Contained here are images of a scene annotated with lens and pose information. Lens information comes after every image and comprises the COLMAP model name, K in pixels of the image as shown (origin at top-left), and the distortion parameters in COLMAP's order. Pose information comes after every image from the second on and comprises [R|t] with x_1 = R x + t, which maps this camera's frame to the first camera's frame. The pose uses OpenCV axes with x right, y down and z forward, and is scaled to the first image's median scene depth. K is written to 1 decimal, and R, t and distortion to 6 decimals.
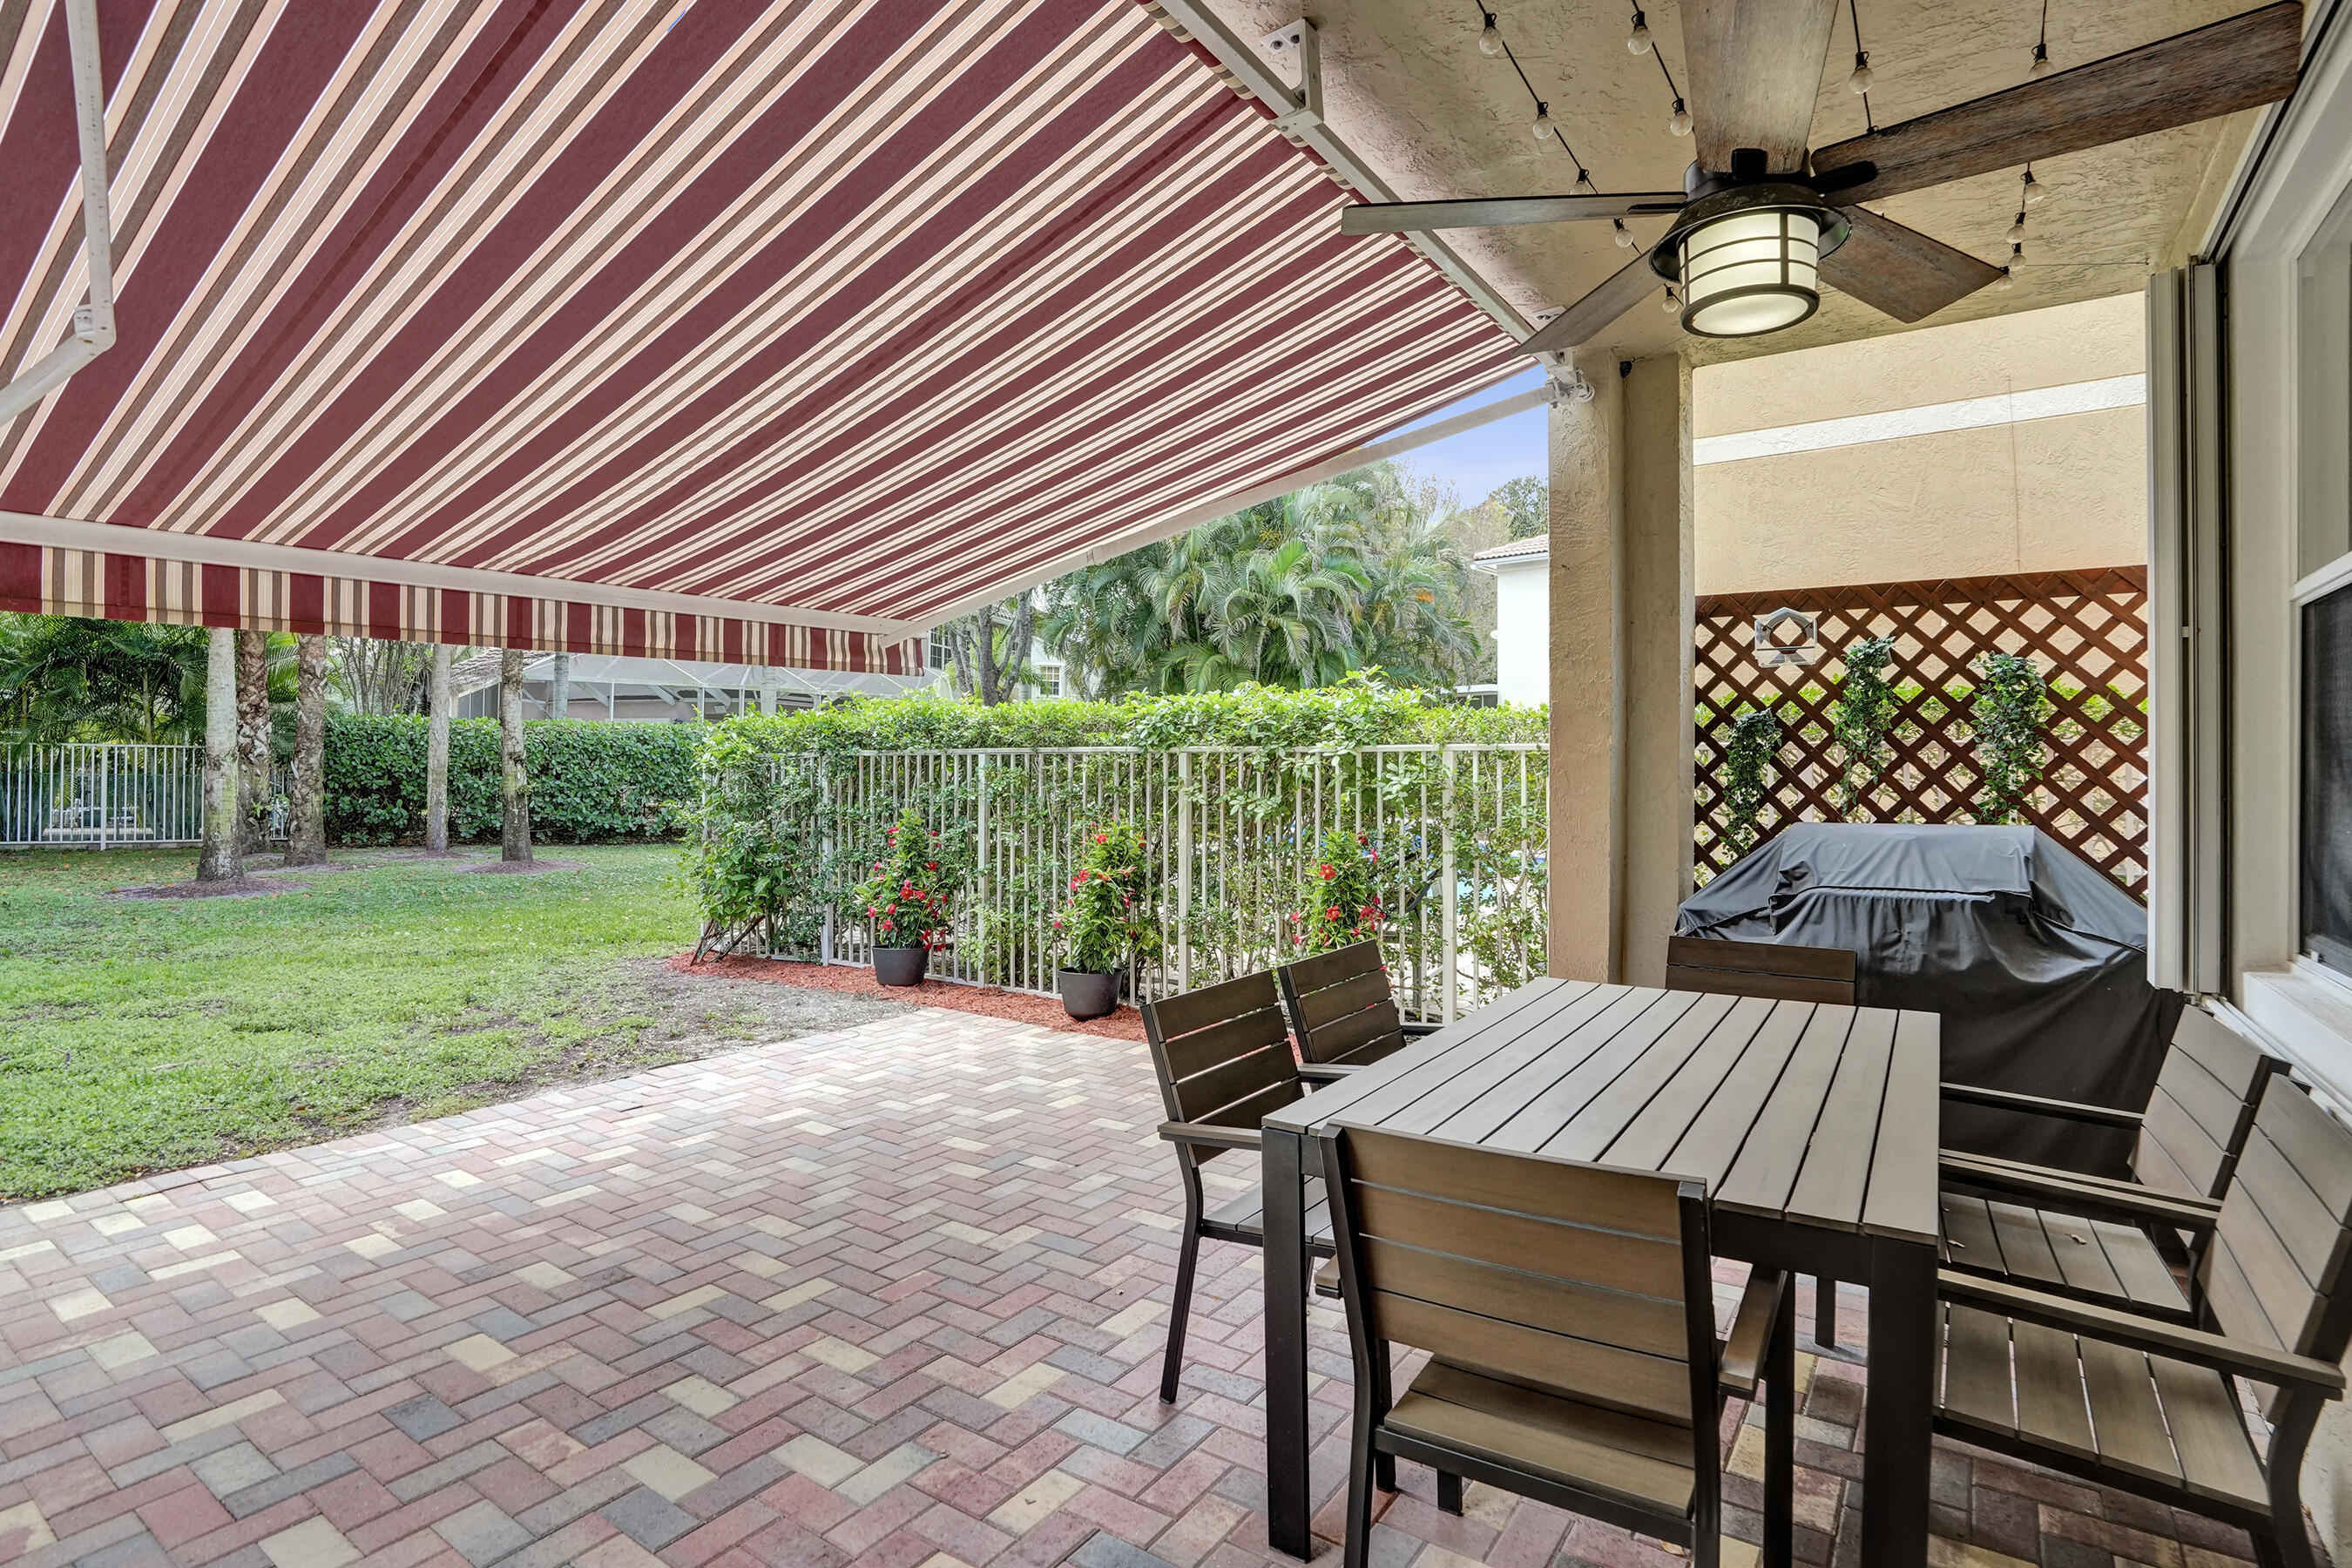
lens RADIAL K [[1142.9, 0, 1197.8], [0, 1142.9, 781.2], [0, 0, 1]] dist [-0.052666, 0.020997]
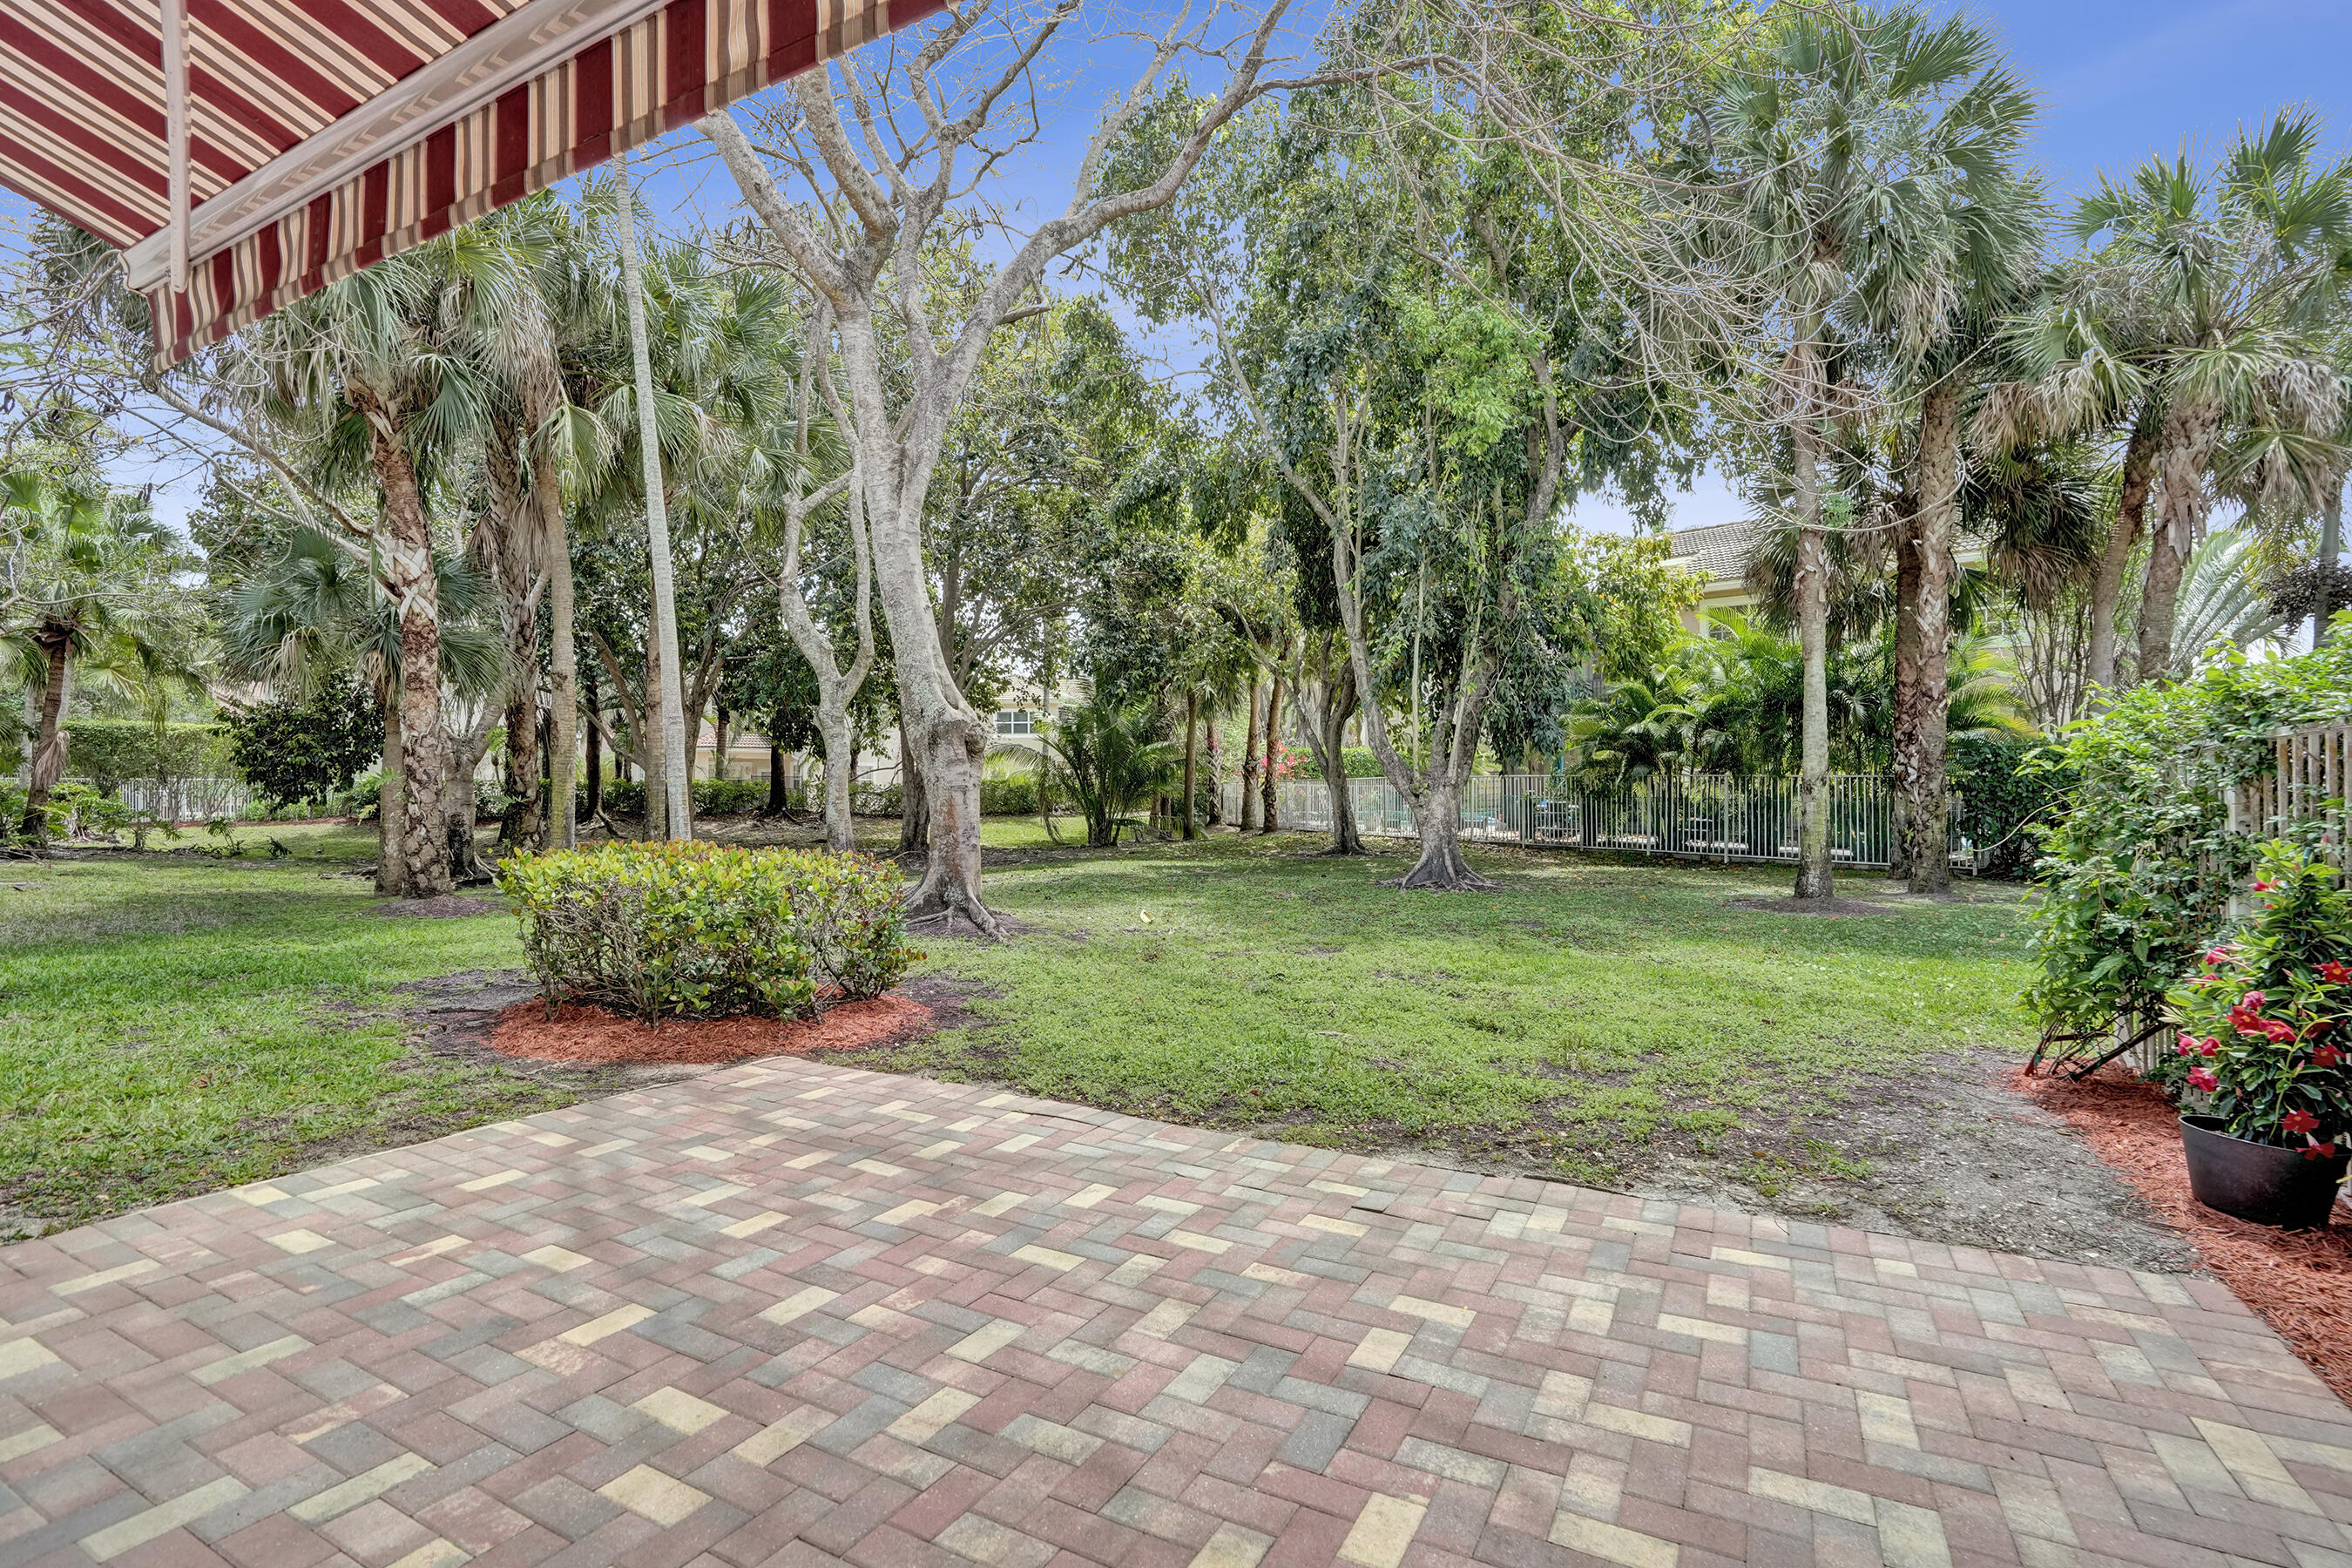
lens RADIAL K [[1079.1, 0, 1219.9], [0, 1079.1, 805.8], [0, 0, 1]] dist [-0.048587, 0.018066]
pose [[0.091761, -0.002864, -0.995777, 0.232122], [-0.009302, 0.999950, -0.003734, 0.026298], [0.995738, 0.009606, 0.091730, 0.936783]]
